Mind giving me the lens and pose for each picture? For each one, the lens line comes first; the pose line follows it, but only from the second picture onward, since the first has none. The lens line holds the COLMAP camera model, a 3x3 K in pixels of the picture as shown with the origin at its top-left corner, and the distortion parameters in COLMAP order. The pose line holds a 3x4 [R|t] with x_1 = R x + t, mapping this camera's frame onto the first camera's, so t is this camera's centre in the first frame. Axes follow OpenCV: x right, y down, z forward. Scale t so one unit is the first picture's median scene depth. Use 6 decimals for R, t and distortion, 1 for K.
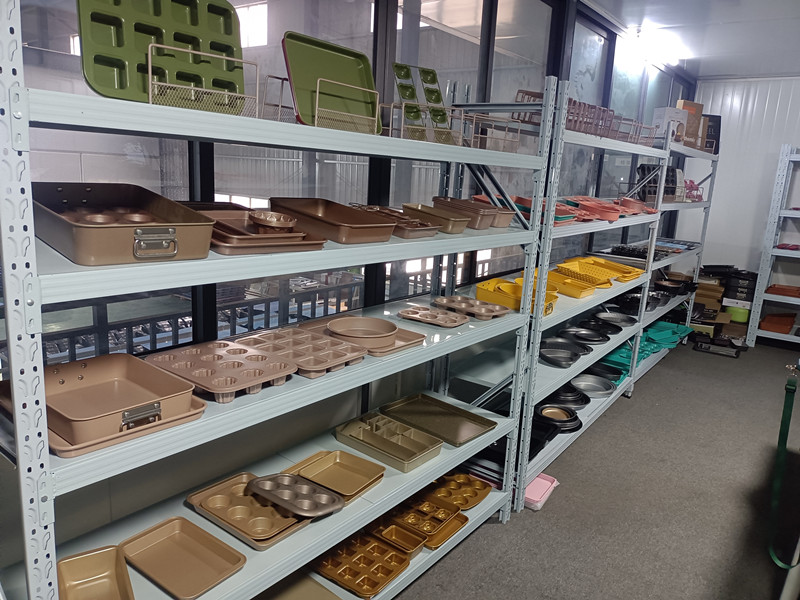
lens RADIAL K [[592.8, 0, 401.4], [0, 592.8, 299.3], [0, 0, 1]] dist [-0.000903, 0.001105]
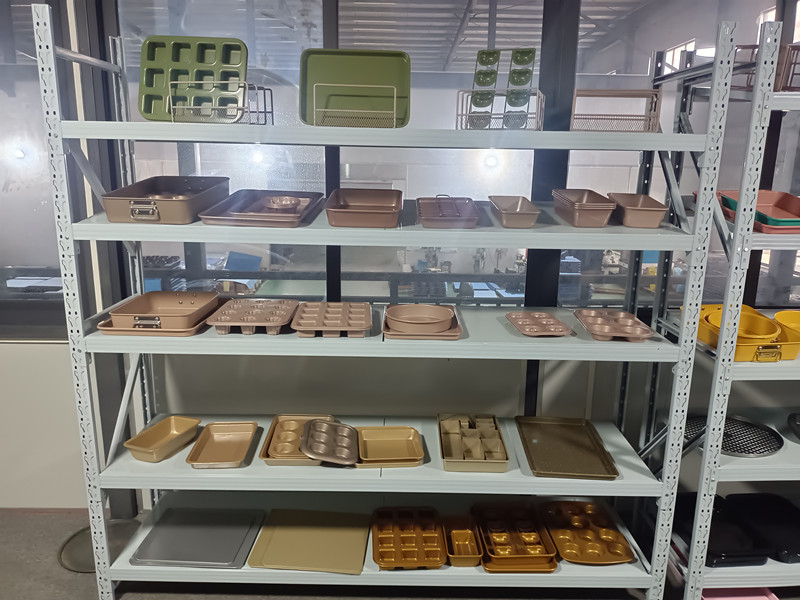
lens RADIAL K [[592.8, 0, 398.4], [0, 592.8, 299.7], [0, 0, 1]] dist [-0.000903, 0.001105]
pose [[0.607140, 0.109584, -0.787002, 0.633386], [-0.143408, 0.989292, 0.027119, -0.000030], [0.781547, 0.096397, 0.616354, 0.287726]]
